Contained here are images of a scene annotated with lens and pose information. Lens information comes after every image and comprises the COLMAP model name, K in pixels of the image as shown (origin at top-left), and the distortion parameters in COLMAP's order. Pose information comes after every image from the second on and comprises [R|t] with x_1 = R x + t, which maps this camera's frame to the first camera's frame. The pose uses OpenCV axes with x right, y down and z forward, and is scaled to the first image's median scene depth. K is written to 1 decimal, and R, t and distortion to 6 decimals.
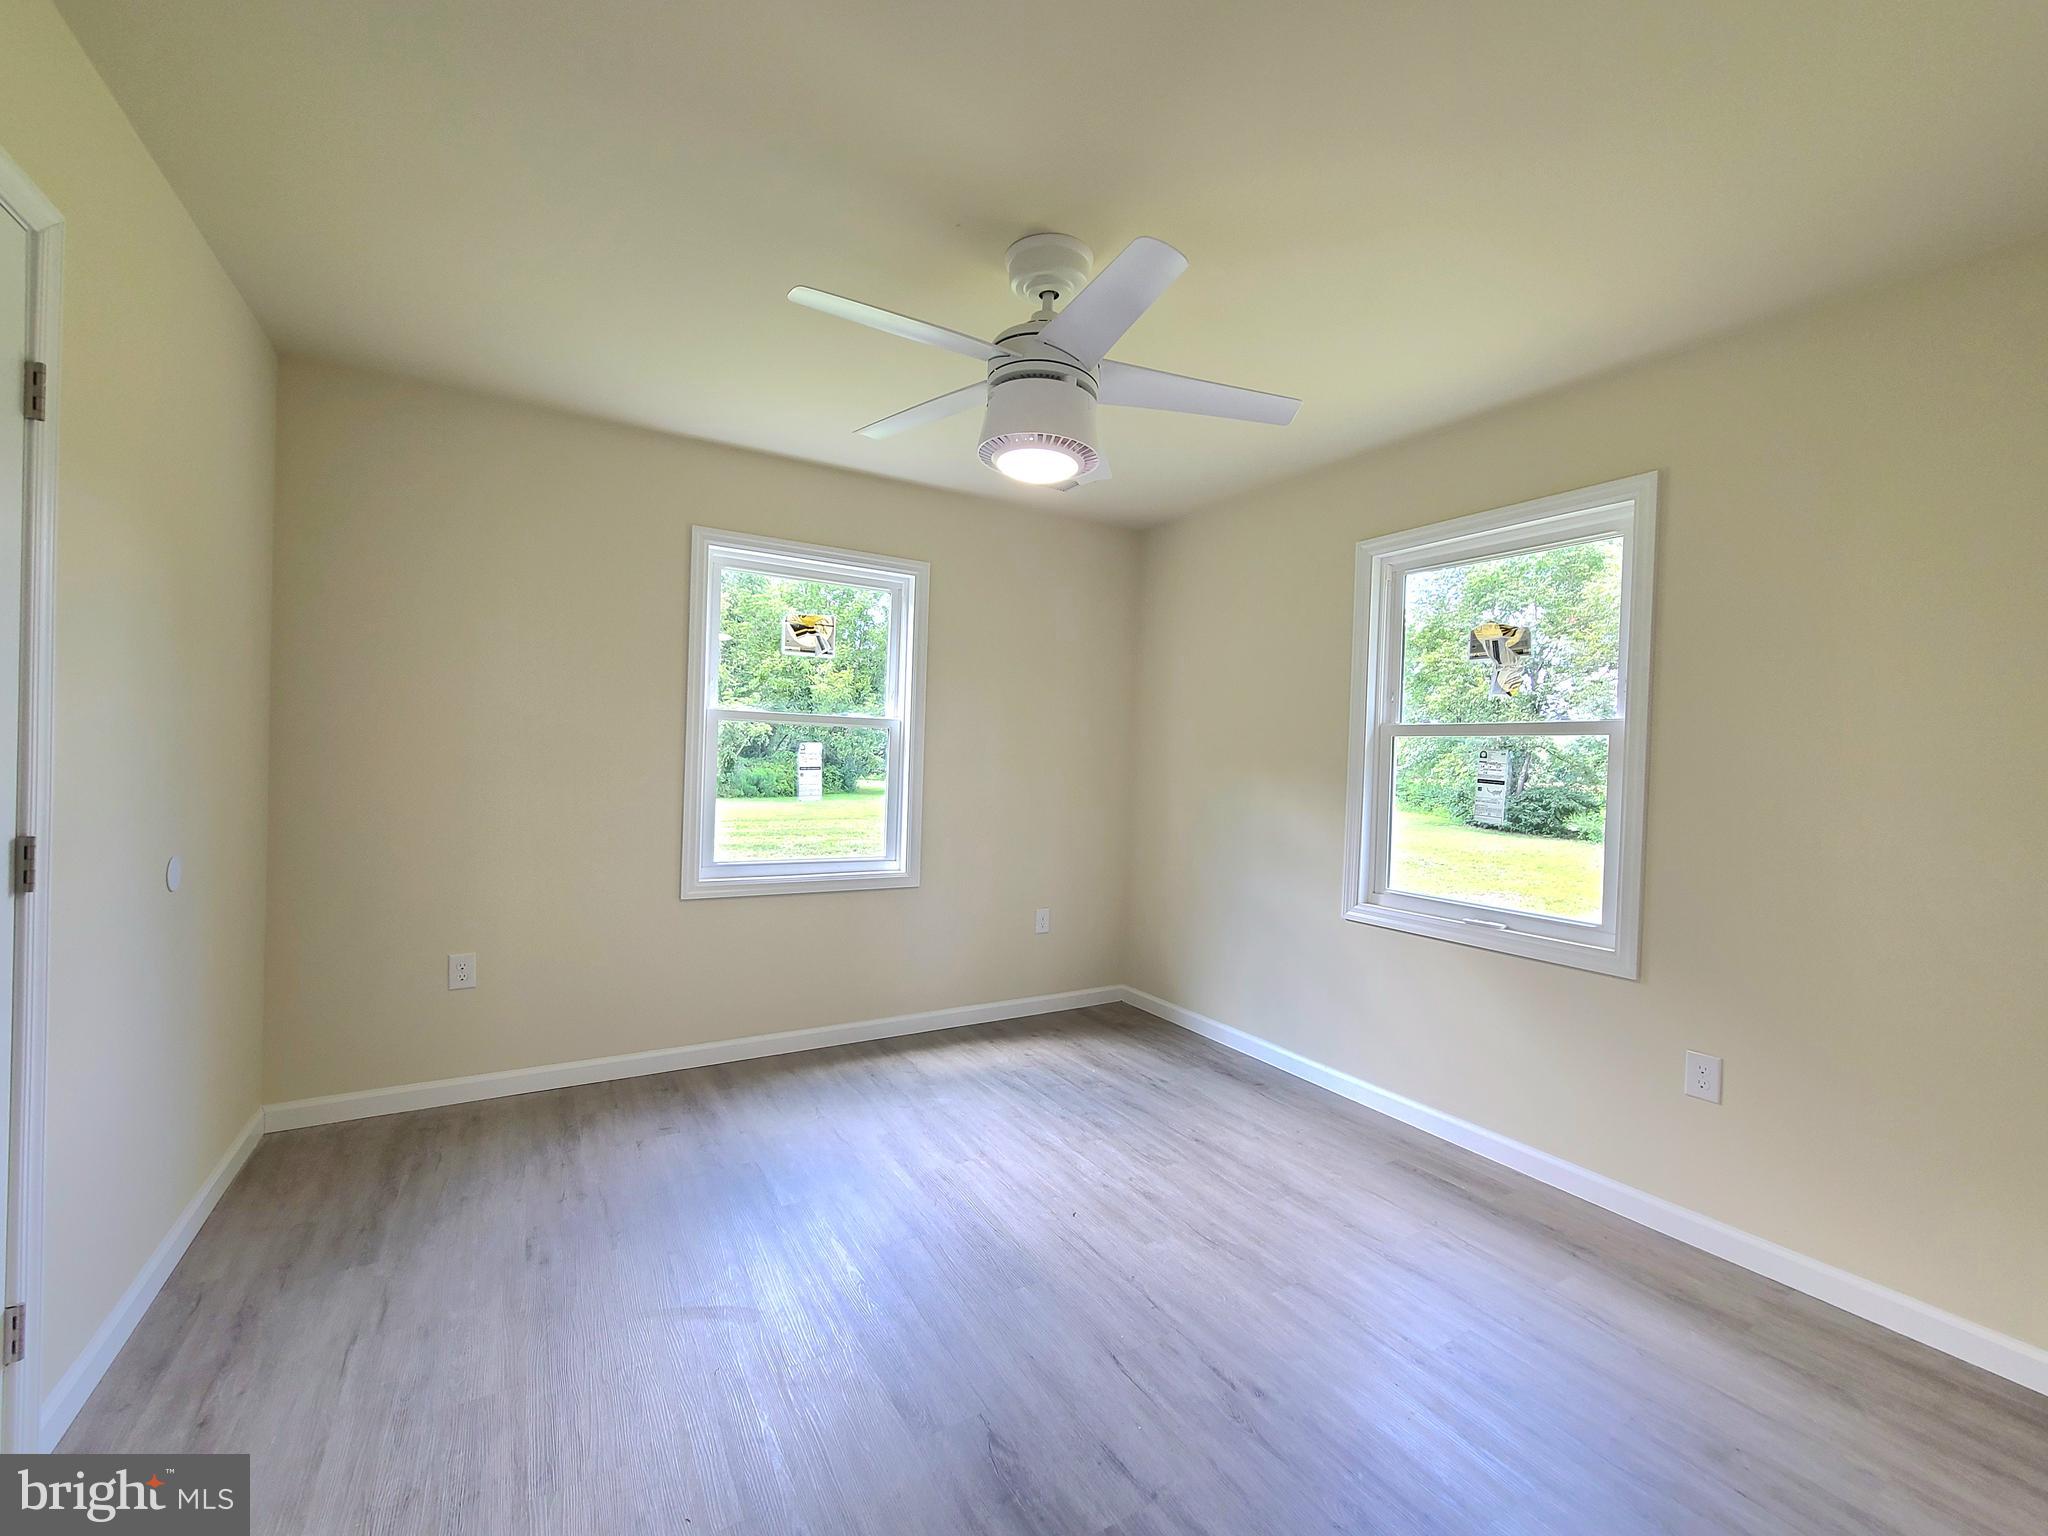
lens RADIAL K [[837.1, 0, 1021.3], [0, 837.1, 770.7], [0, 0, 1]] dist [0.000100, -0.000055]
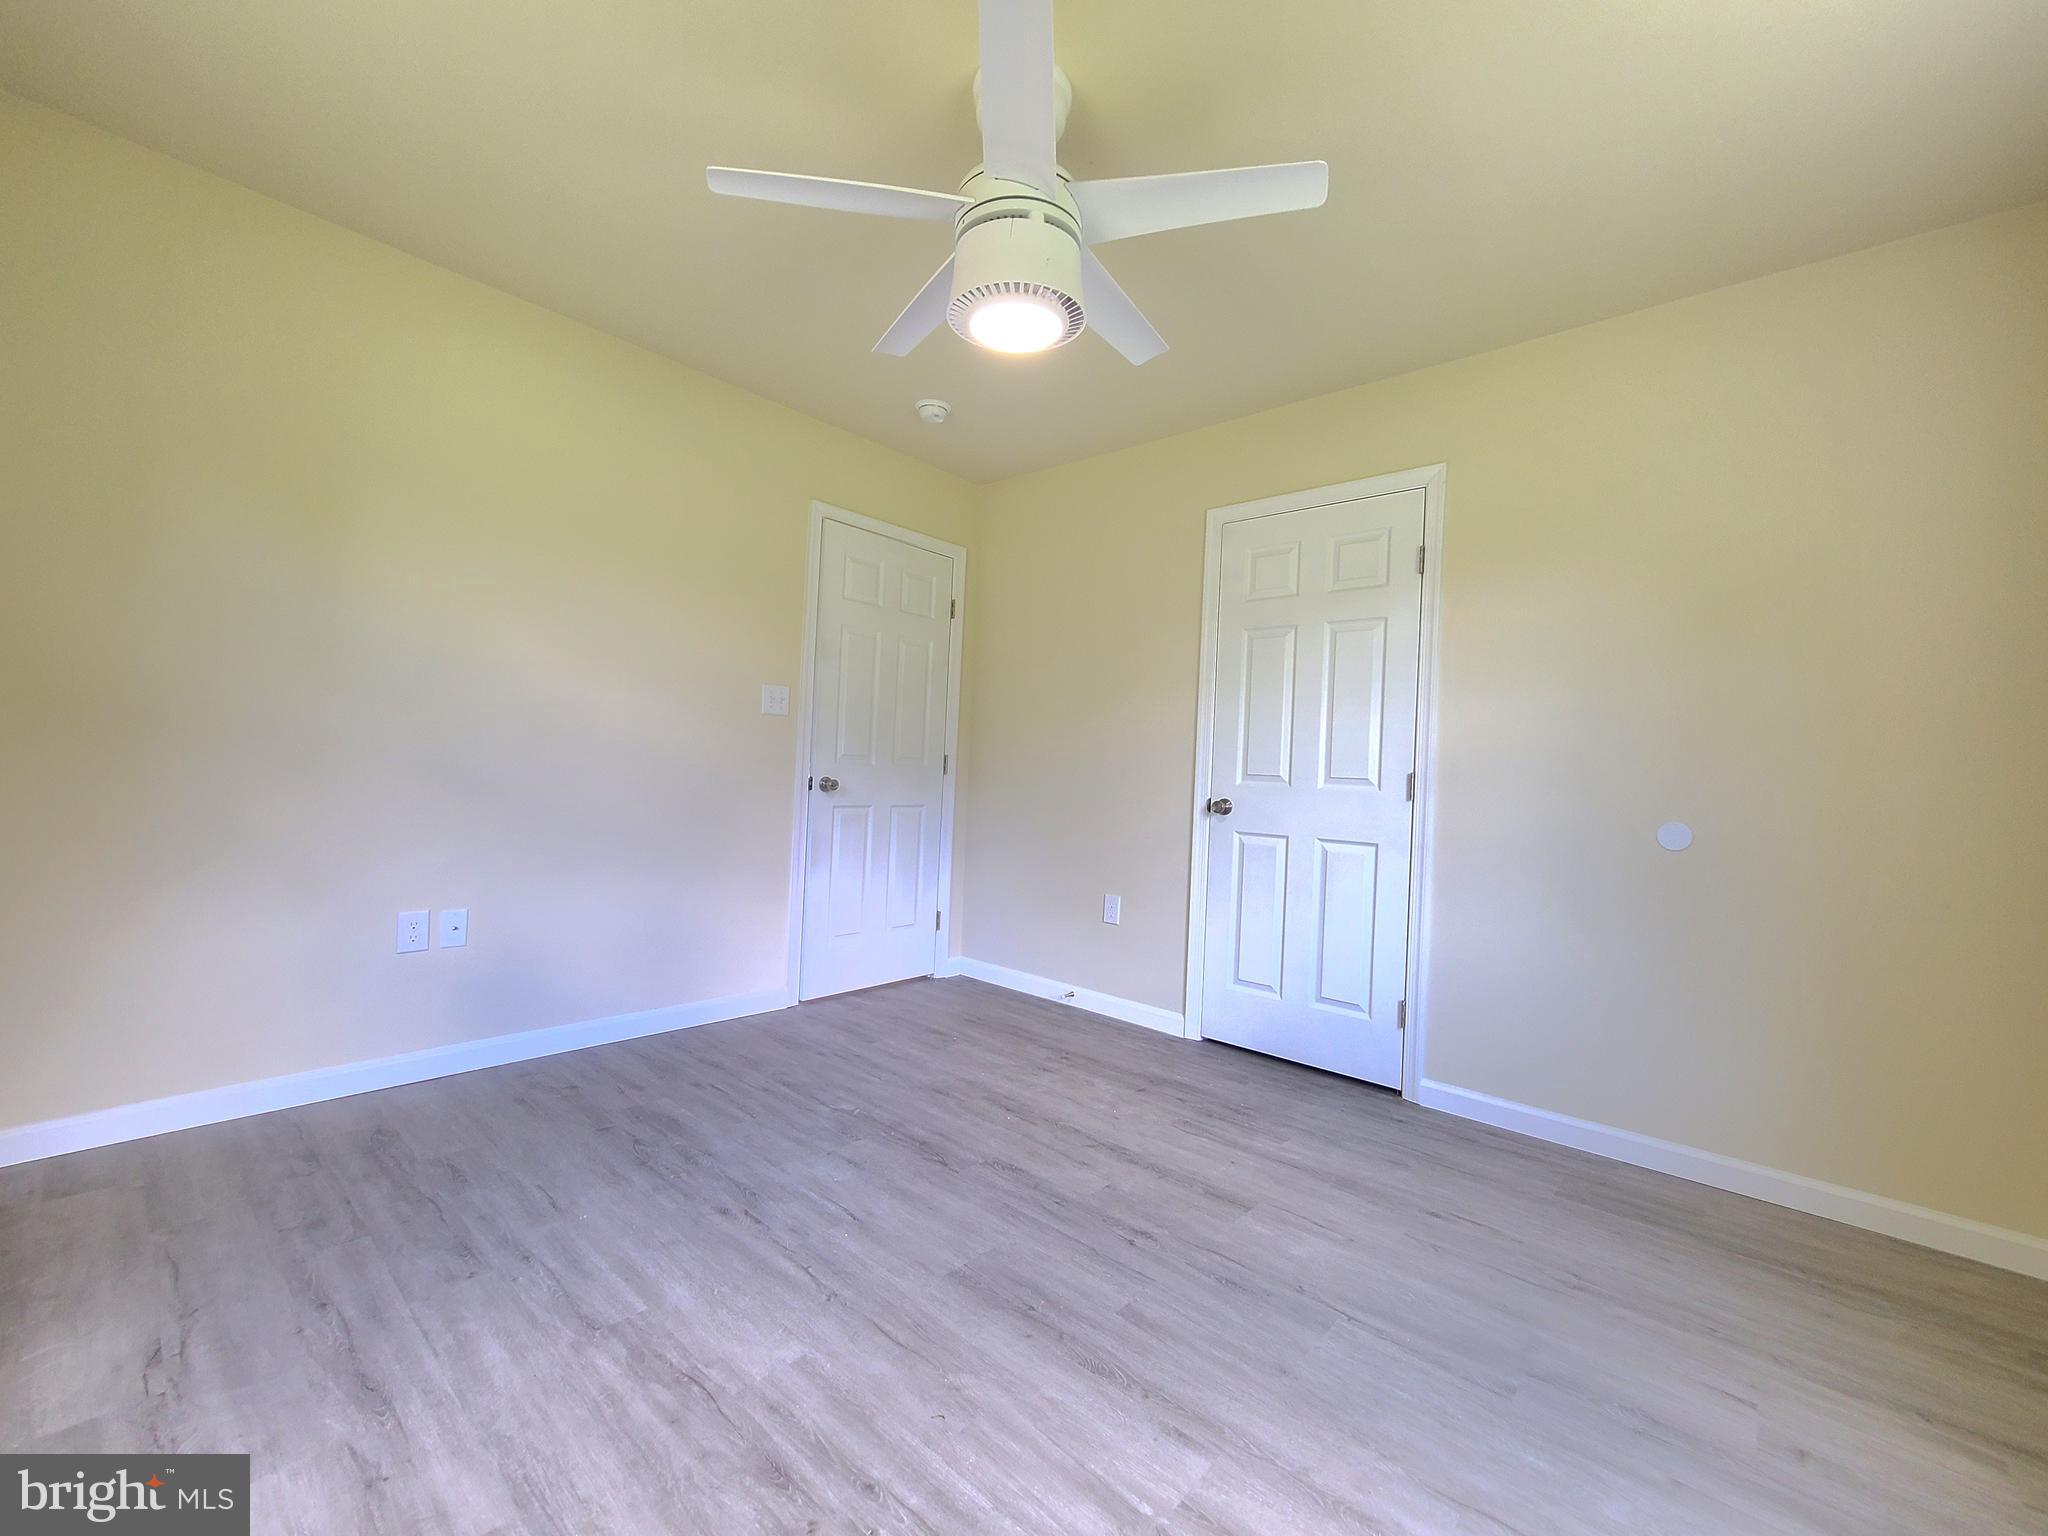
lens RADIAL K [[837.1, 0, 1036.2], [0, 837.1, 762.0], [0, 0, 1]] dist [0.000100, -0.000055]
pose [[-0.947024, -0.080085, -0.311016, 0.232478], [-0.078152, 0.996766, -0.018696, 0.104425], [0.311508, 0.006601, -0.950221, 1.791190]]
